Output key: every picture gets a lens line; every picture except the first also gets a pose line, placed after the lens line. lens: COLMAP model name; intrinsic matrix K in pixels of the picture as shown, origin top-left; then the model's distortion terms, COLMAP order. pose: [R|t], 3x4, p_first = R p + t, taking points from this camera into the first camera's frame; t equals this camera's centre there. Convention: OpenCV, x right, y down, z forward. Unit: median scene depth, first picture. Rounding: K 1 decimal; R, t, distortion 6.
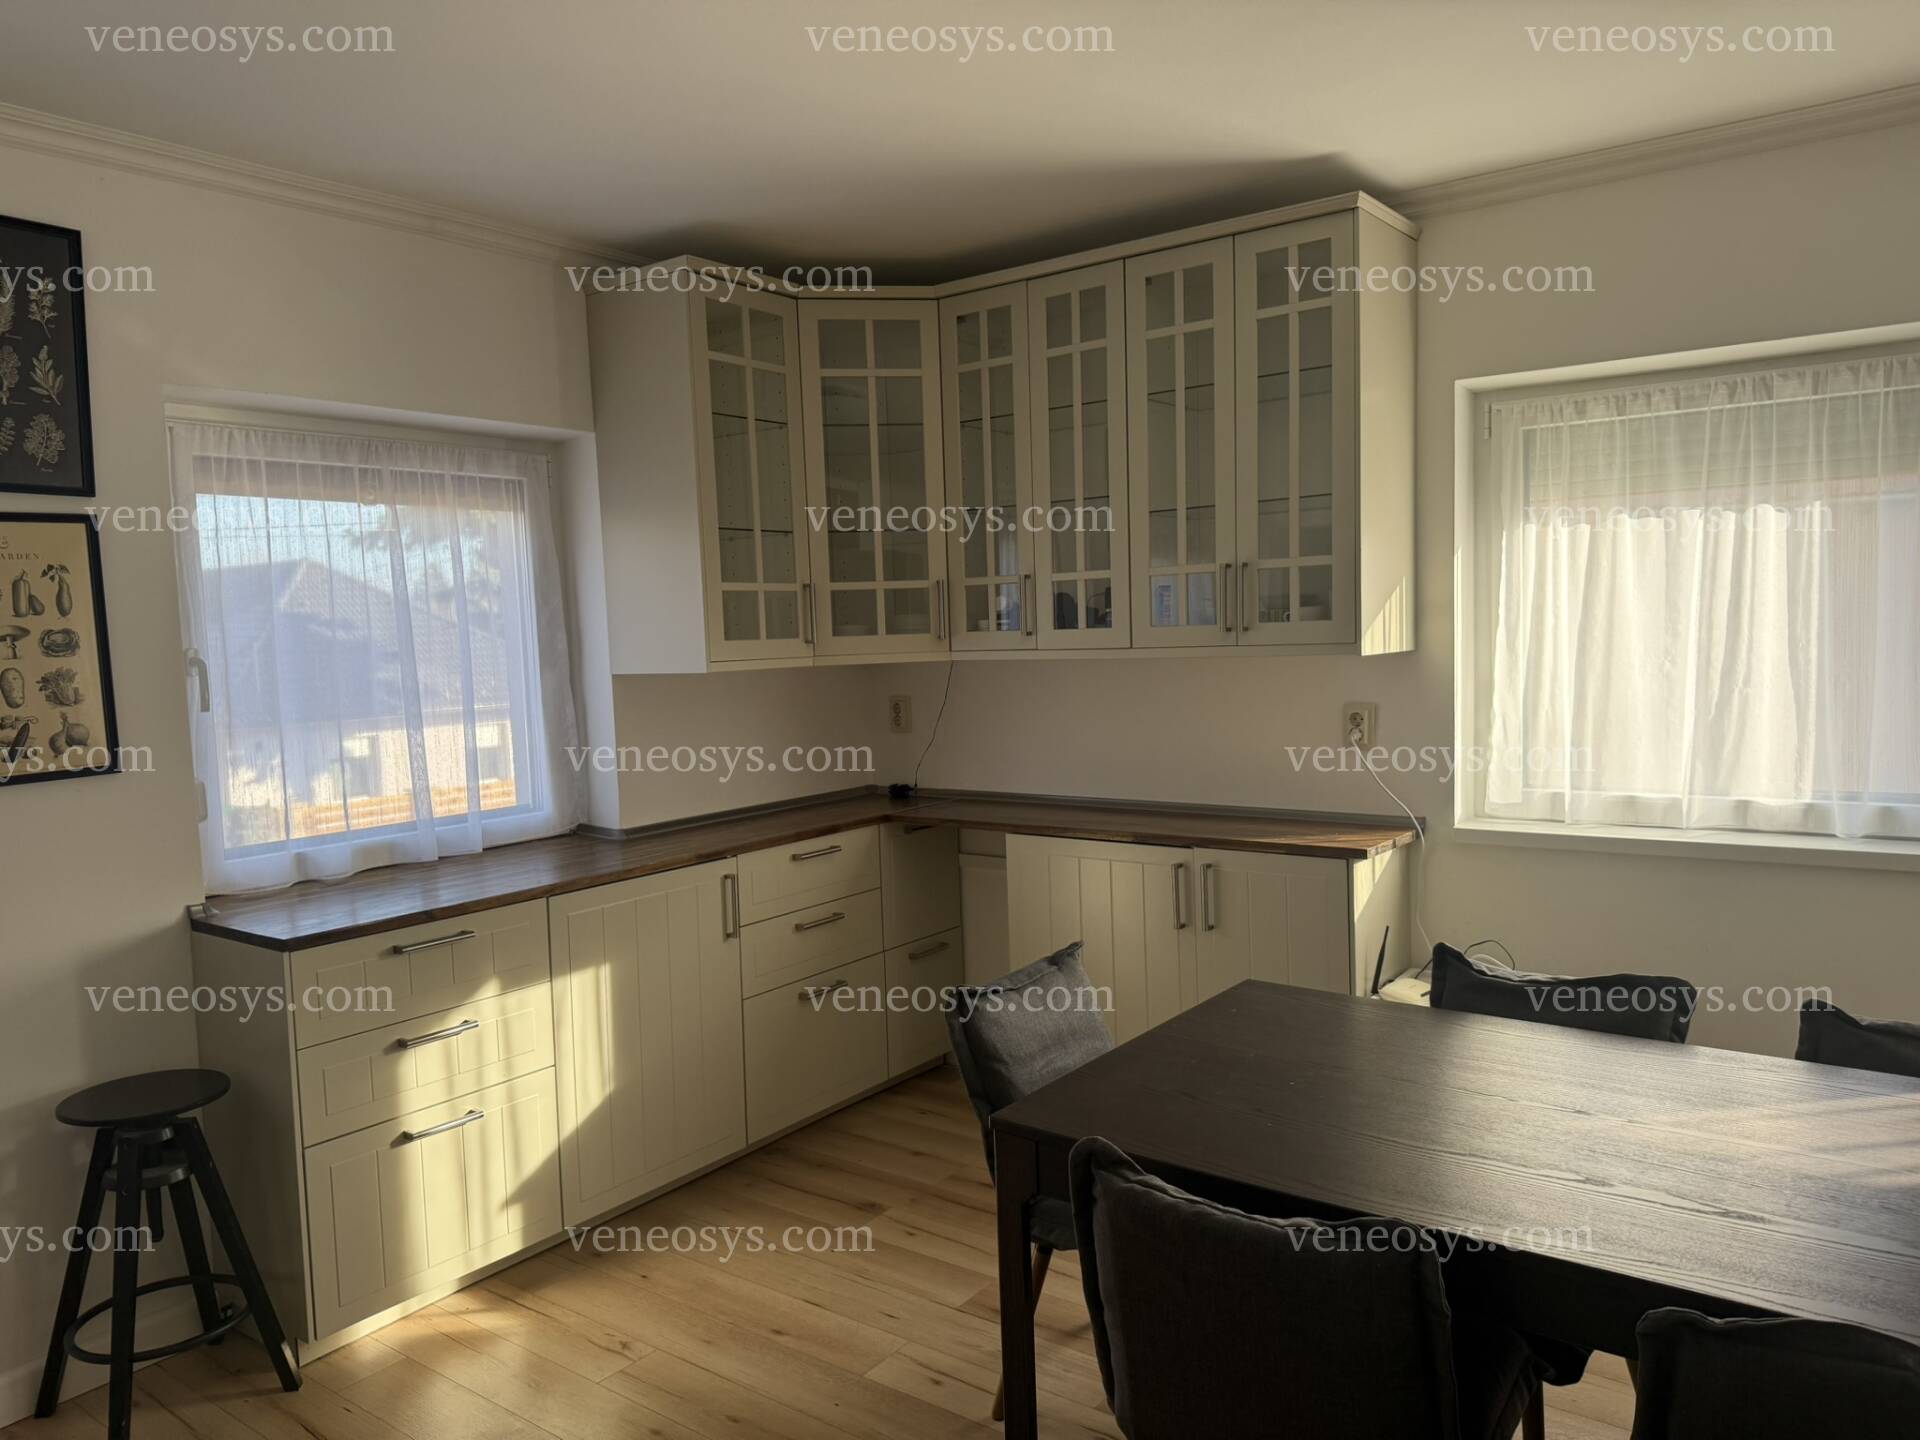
lens RADIAL K [[1338.7, 0, 951.6], [0, 1338.7, 727.5], [0, 0, 1]] dist [0.045380, -0.047340]
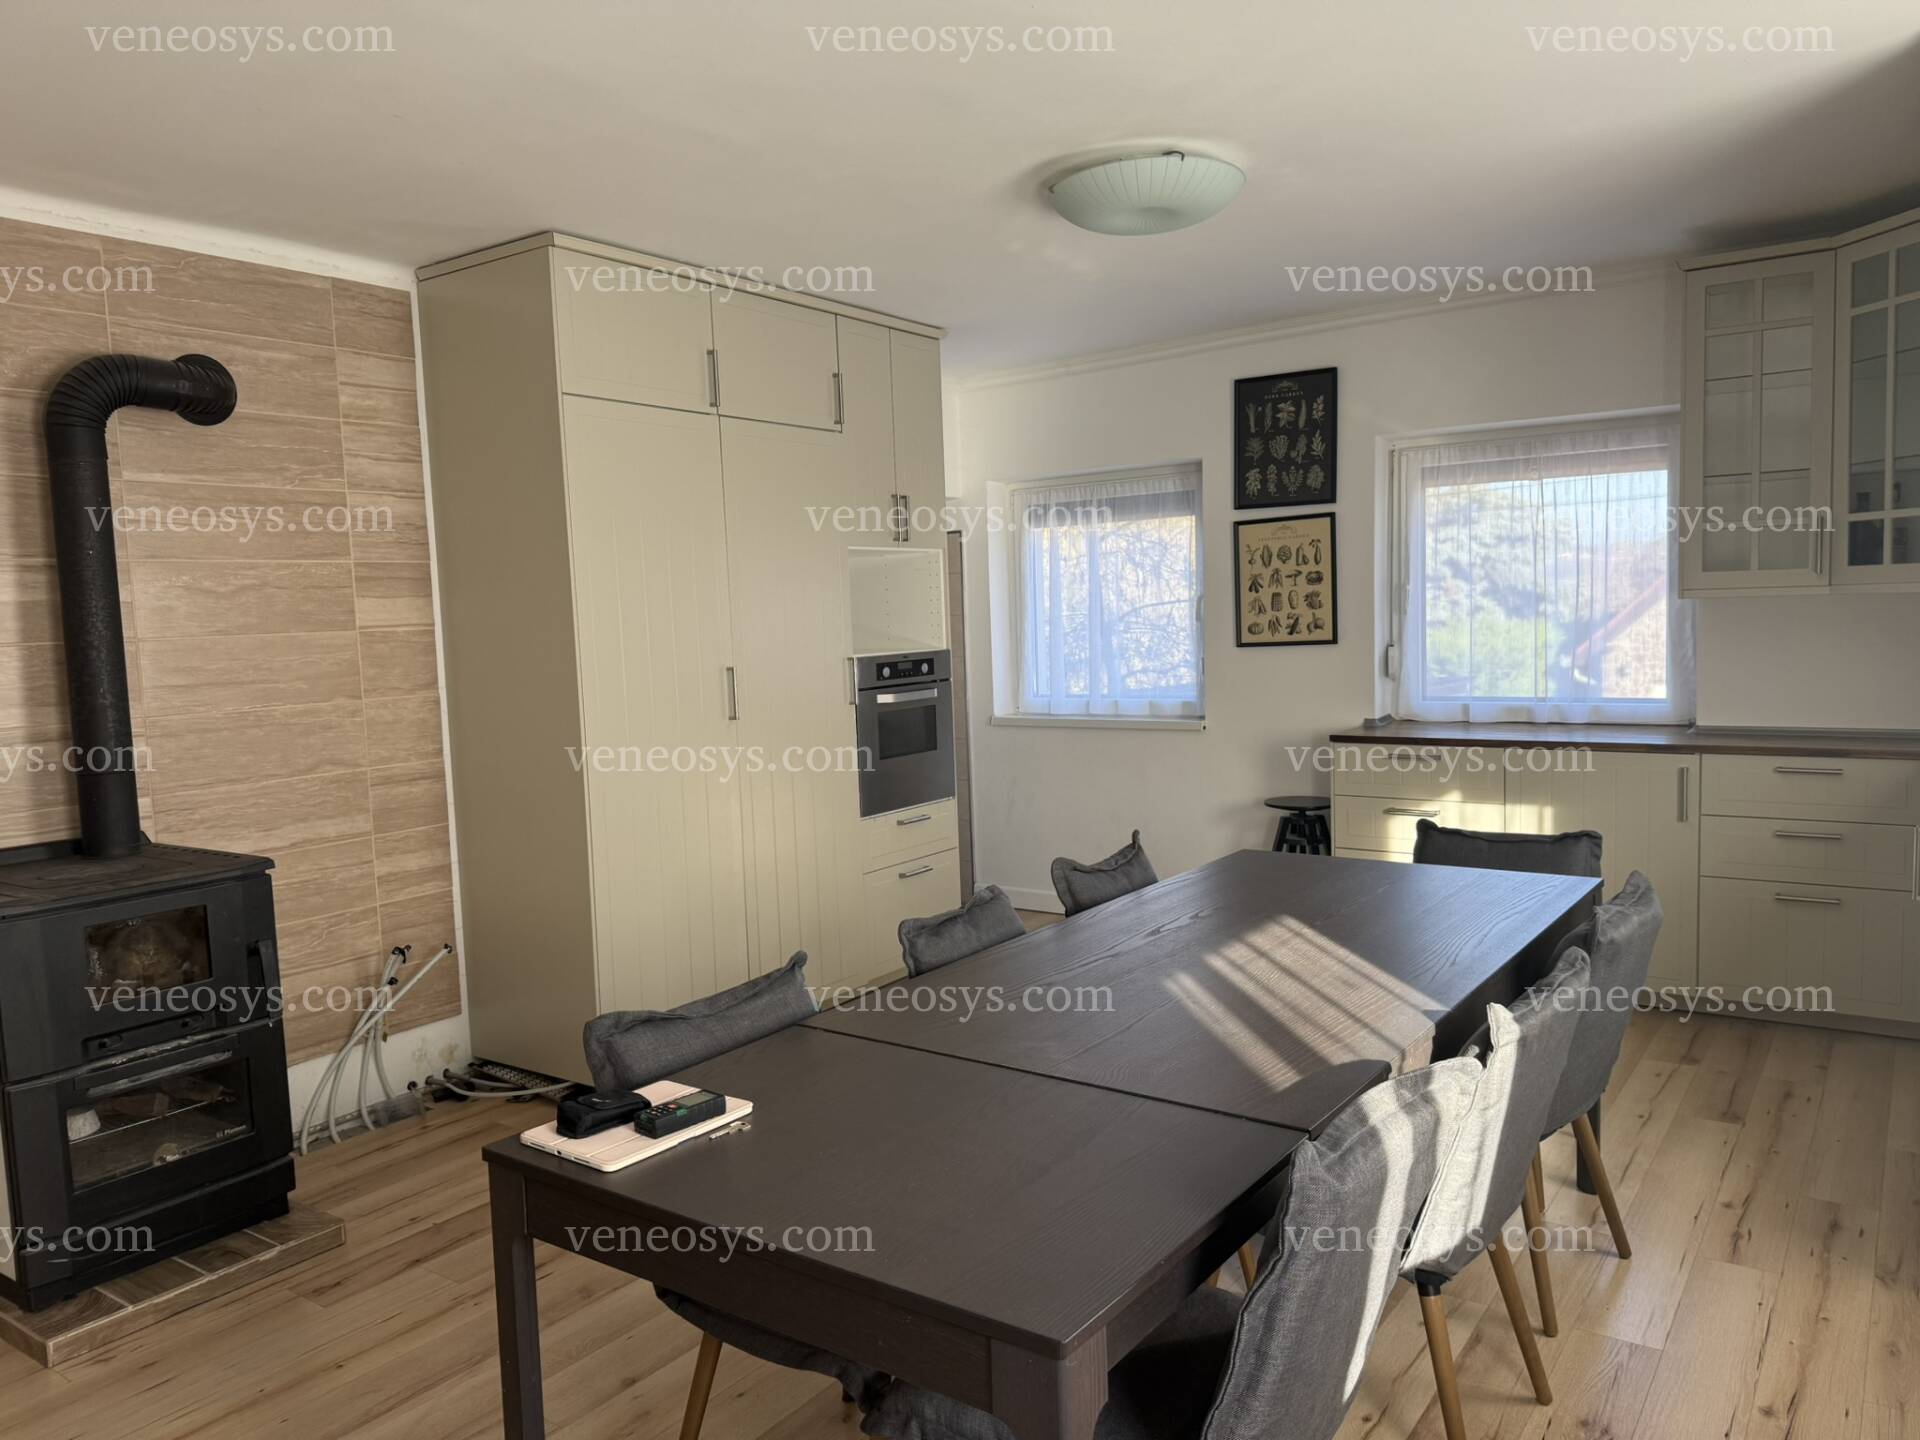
lens RADIAL K [[1338.7, 0, 925.8], [0, 1338.7, 742.0], [0, 0, 1]] dist [0.045380, -0.047340]
pose [[0.020021, 0.132165, -0.991025, 1.197257], [-0.042600, 0.990437, 0.131226, -0.051379], [0.998892, 0.039591, 0.025460, 0.329292]]
